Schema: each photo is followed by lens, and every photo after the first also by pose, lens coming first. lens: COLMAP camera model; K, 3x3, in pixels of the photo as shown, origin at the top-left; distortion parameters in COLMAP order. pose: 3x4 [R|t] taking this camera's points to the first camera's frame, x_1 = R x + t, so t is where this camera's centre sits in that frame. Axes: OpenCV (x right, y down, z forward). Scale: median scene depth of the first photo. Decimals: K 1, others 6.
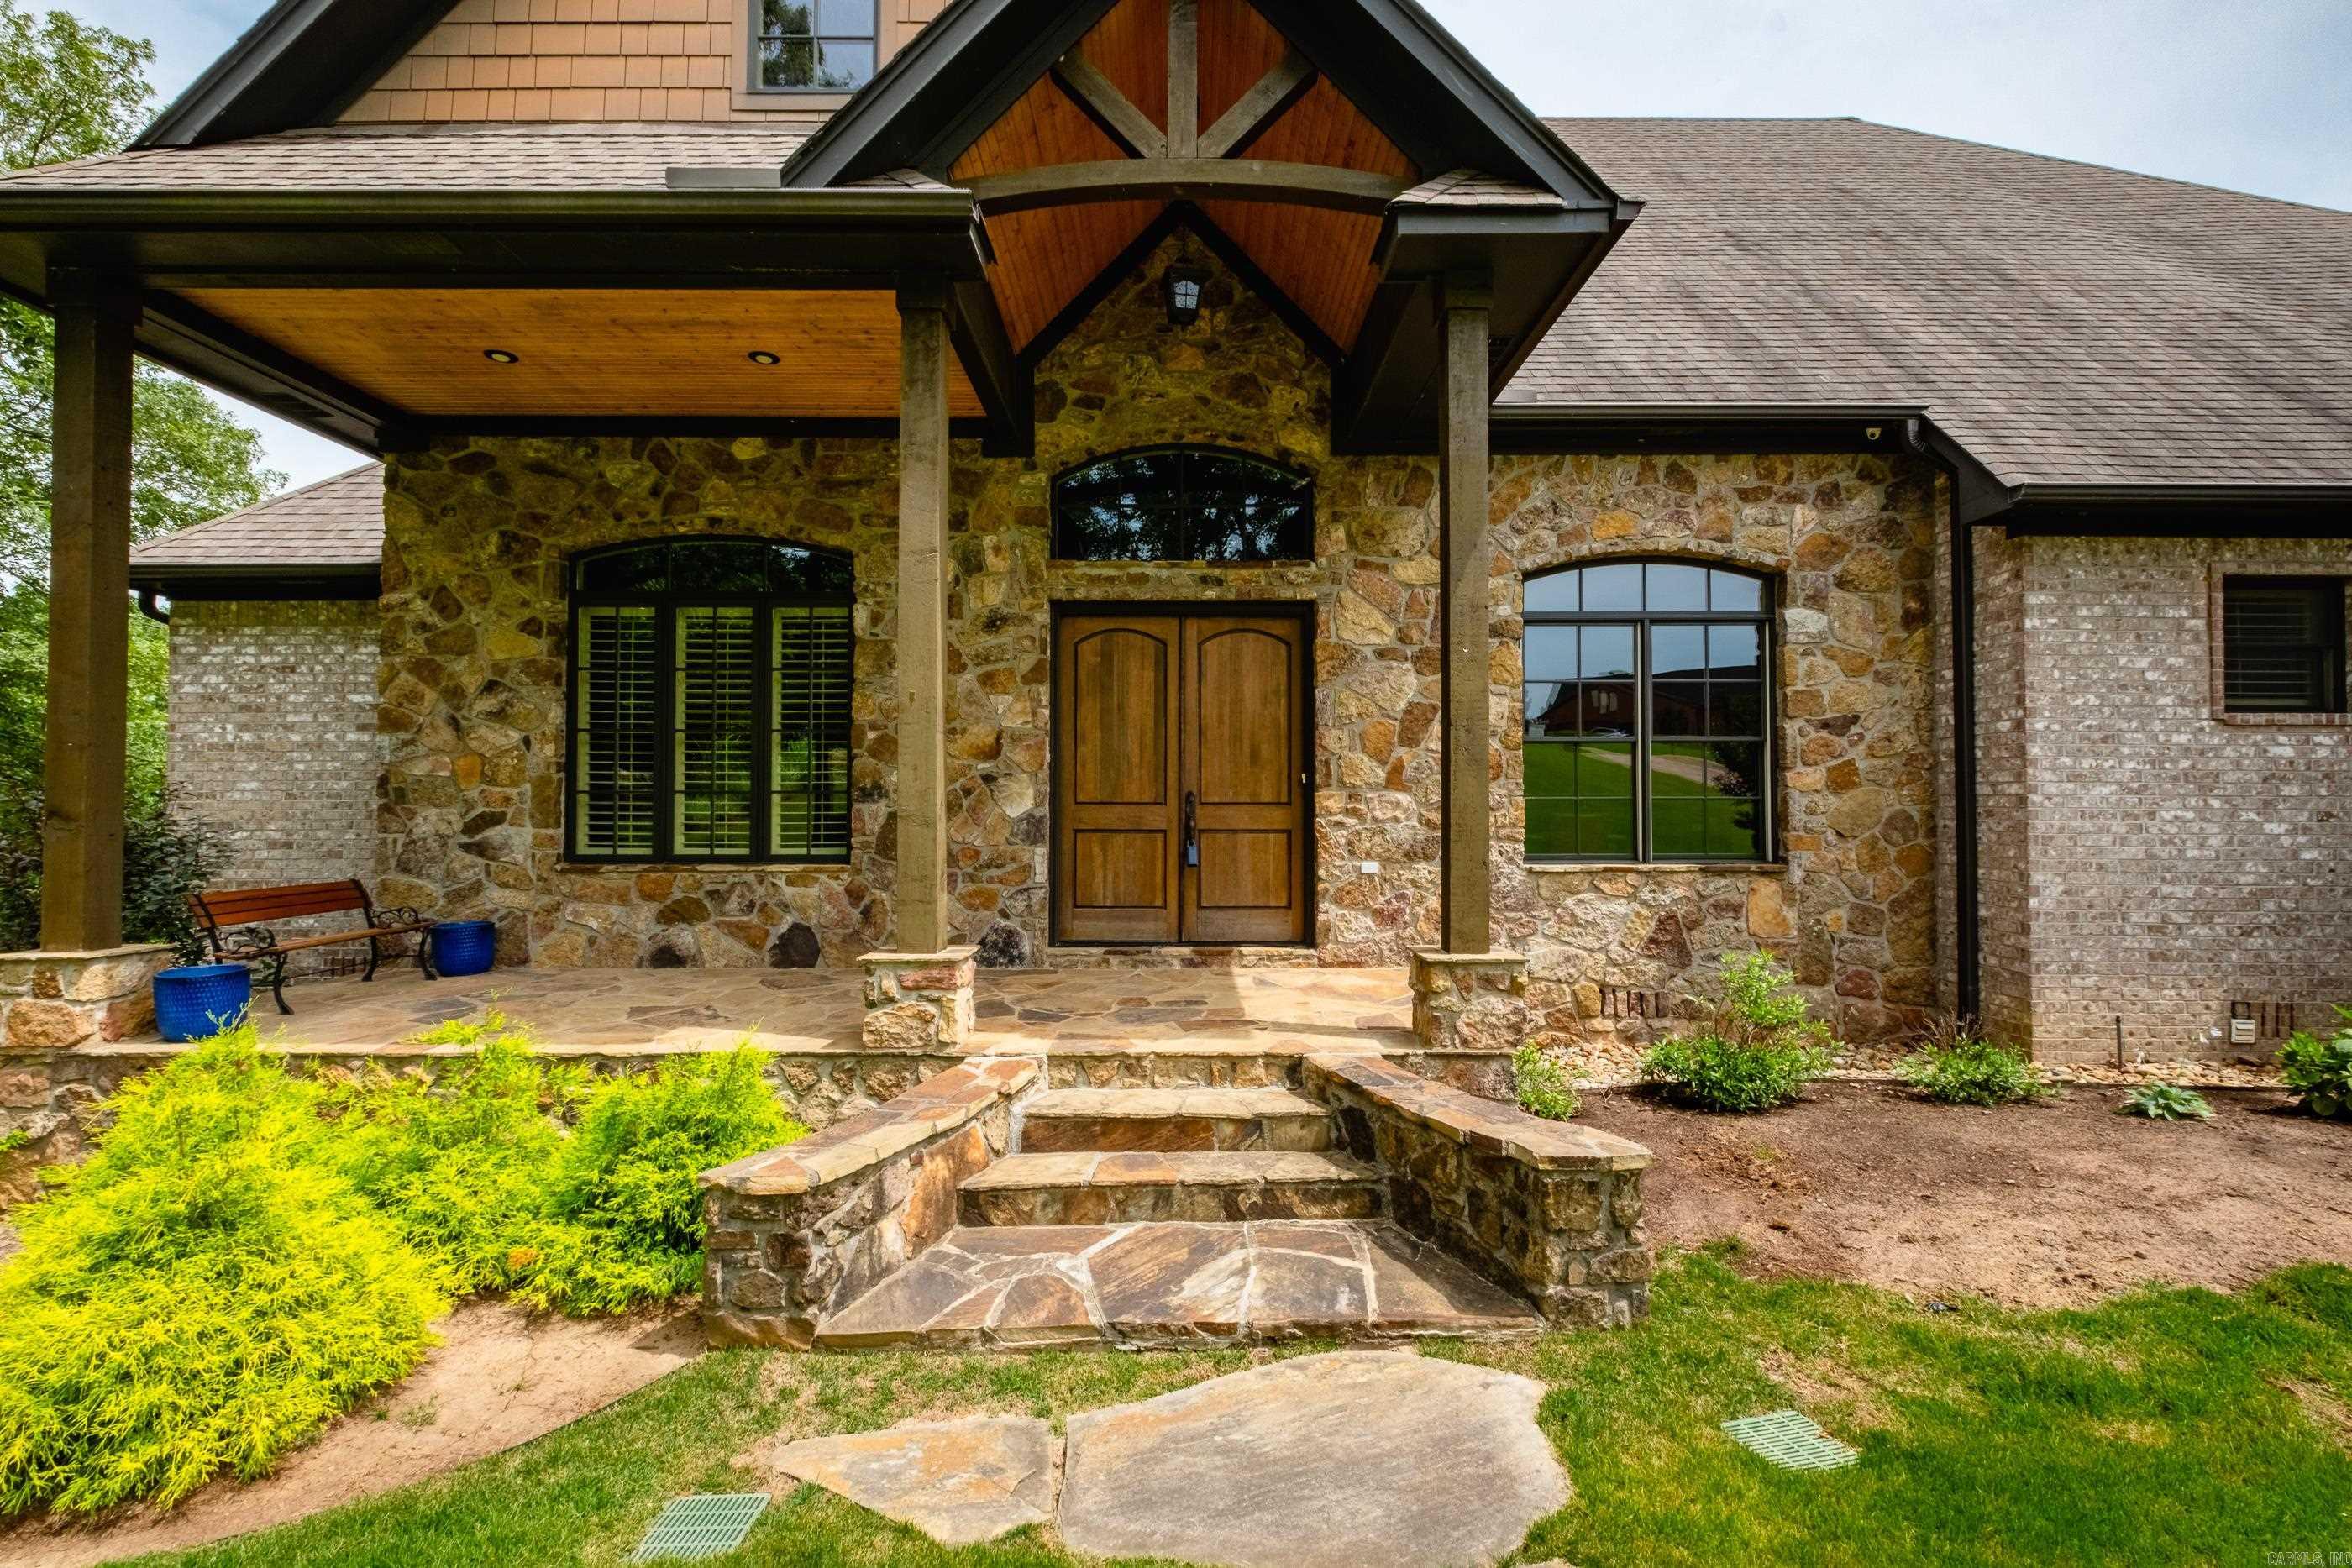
lens RADIAL K [[1014.6, 0, 1178.7], [0, 1014.6, 789.3], [0, 0, 1]] dist [0.002543, -0.000566]
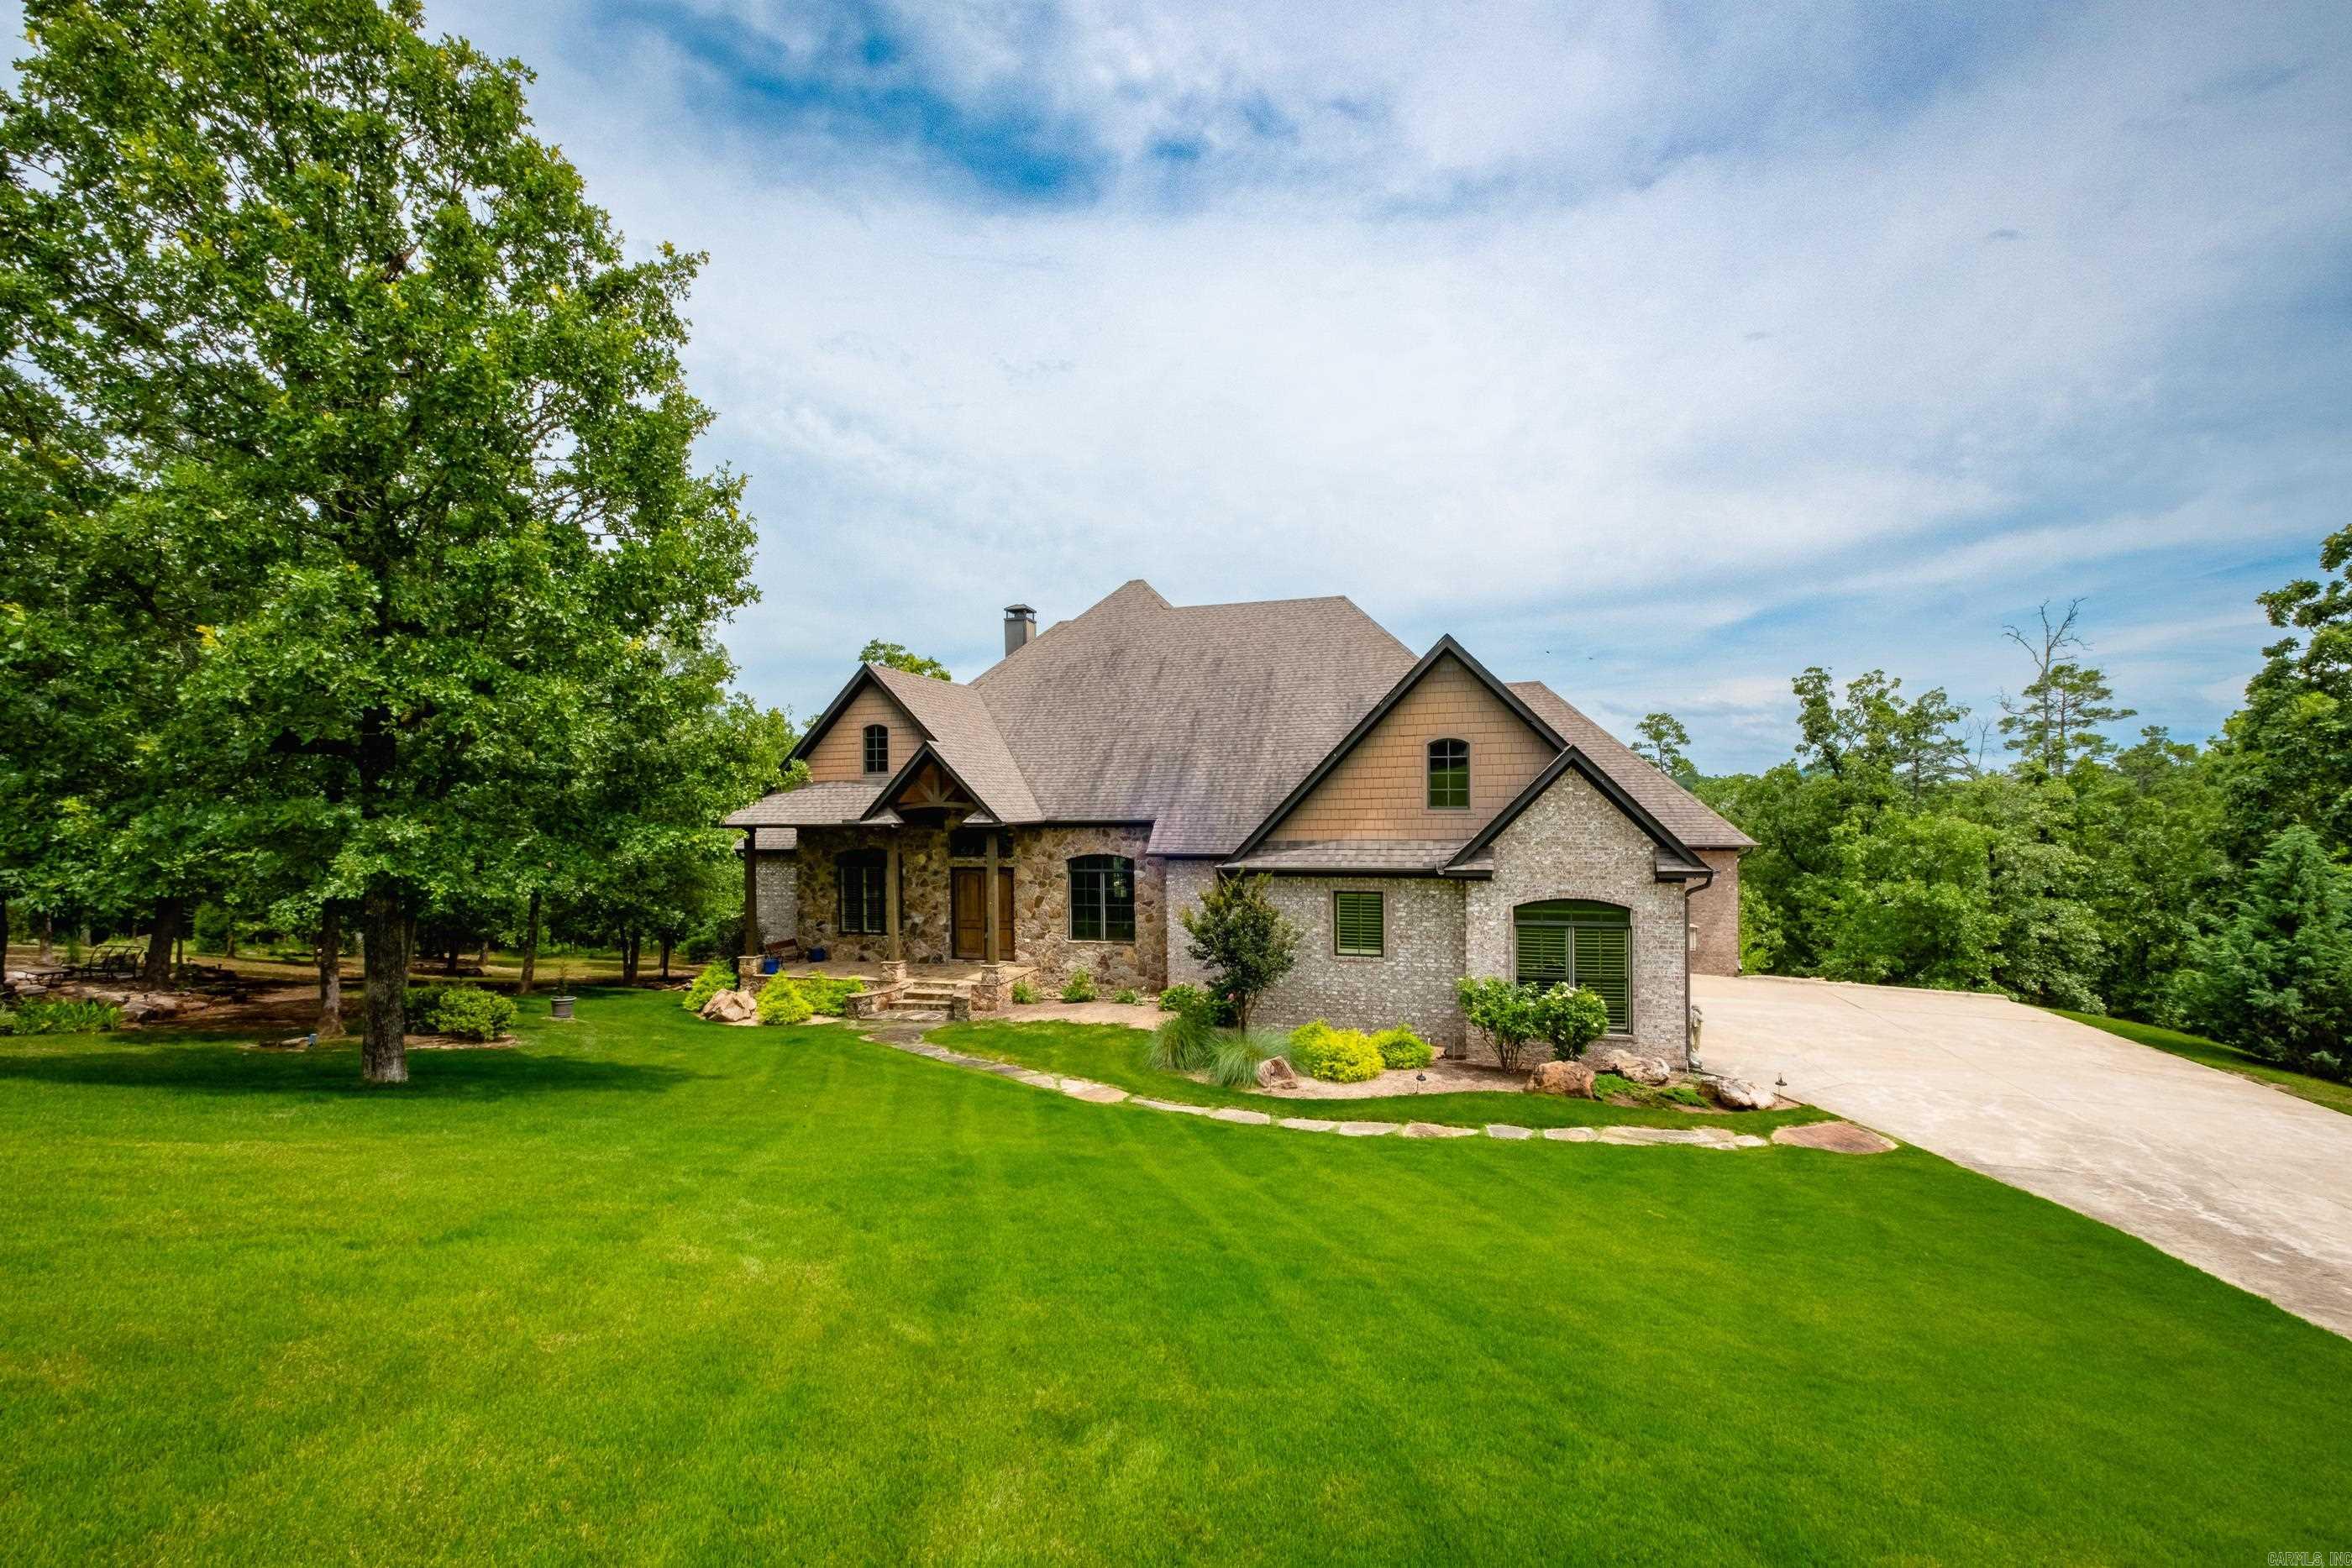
lens RADIAL K [[1009.8, 0, 1180.4], [0, 1009.8, 821.0], [0, 0, 1]] dist [0.002375, -0.000237]
pose [[0.959827, -0.007703, -0.280487, 1.751565], [0.018183, 0.999229, 0.034783, -0.473690], [0.280003, -0.038486, 0.959227, -2.345454]]
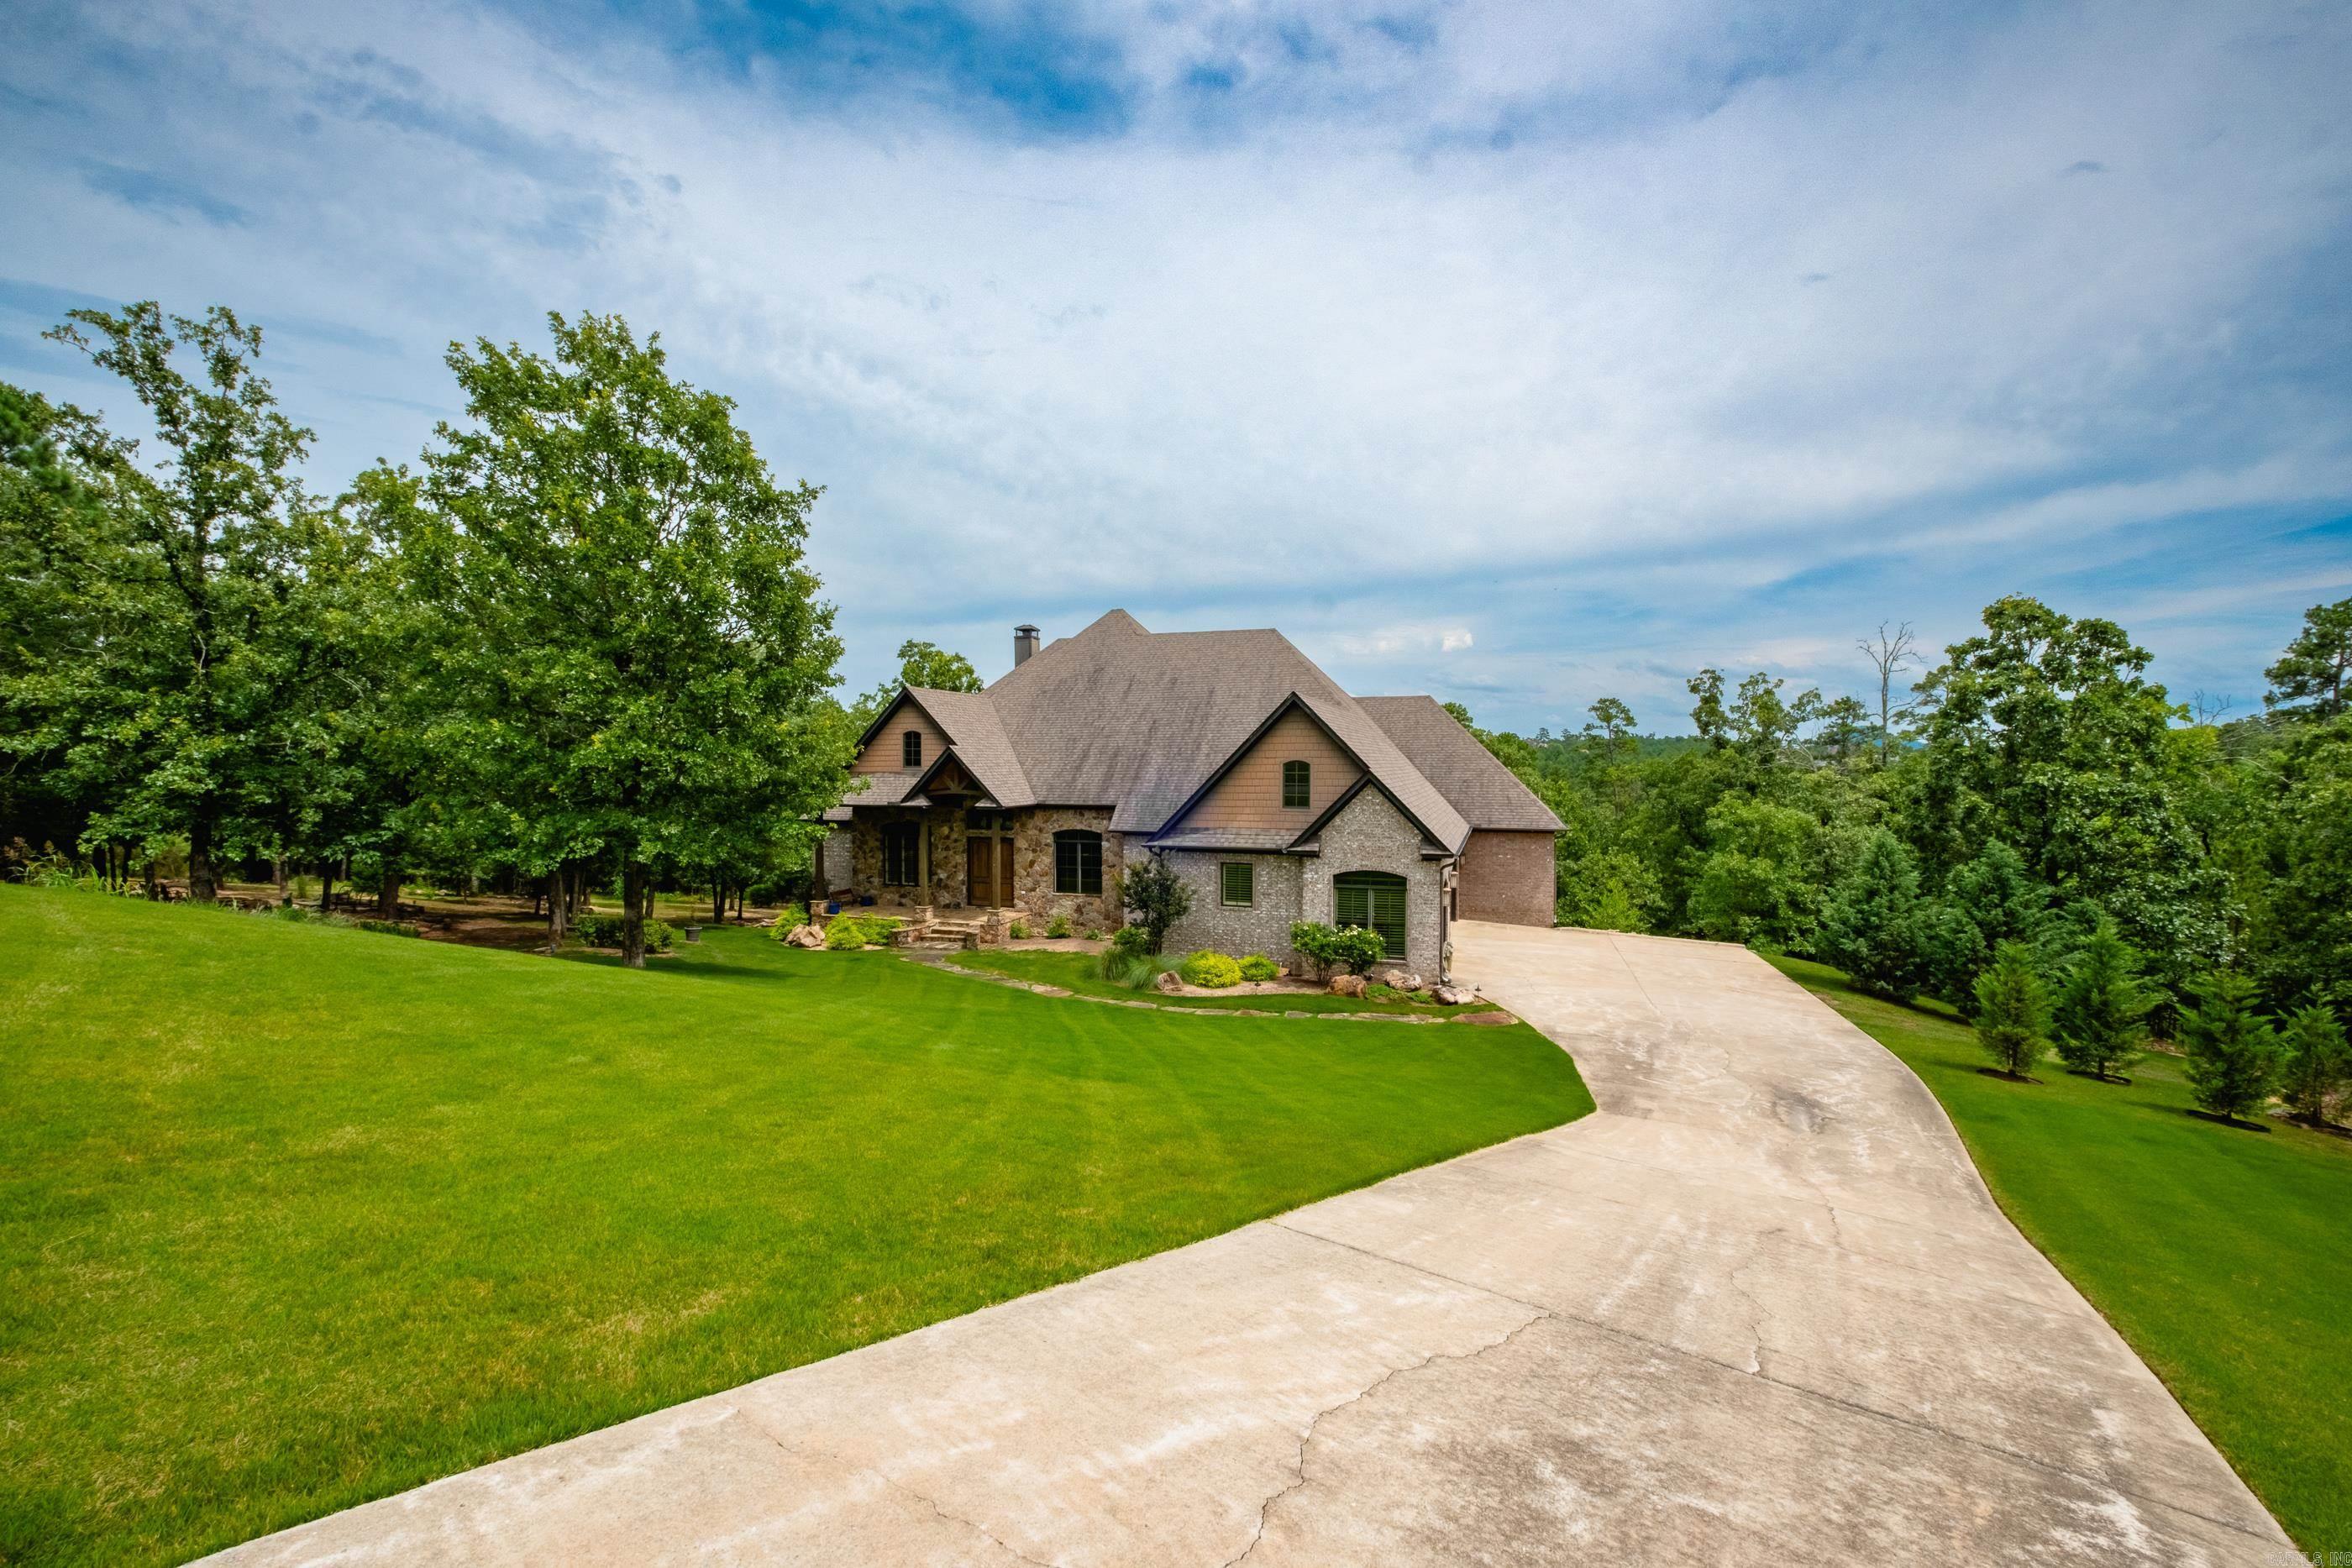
lens RADIAL K [[1014.6, 0, 1178.7], [0, 1014.6, 789.3], [0, 0, 1]] dist [0.002543, -0.000566]
pose [[0.949781, 0.008121, -0.312810, 2.442345], [0.007269, 0.998821, 0.048001, -0.655376], [0.312831, -0.047865, 0.948602, -3.417801]]
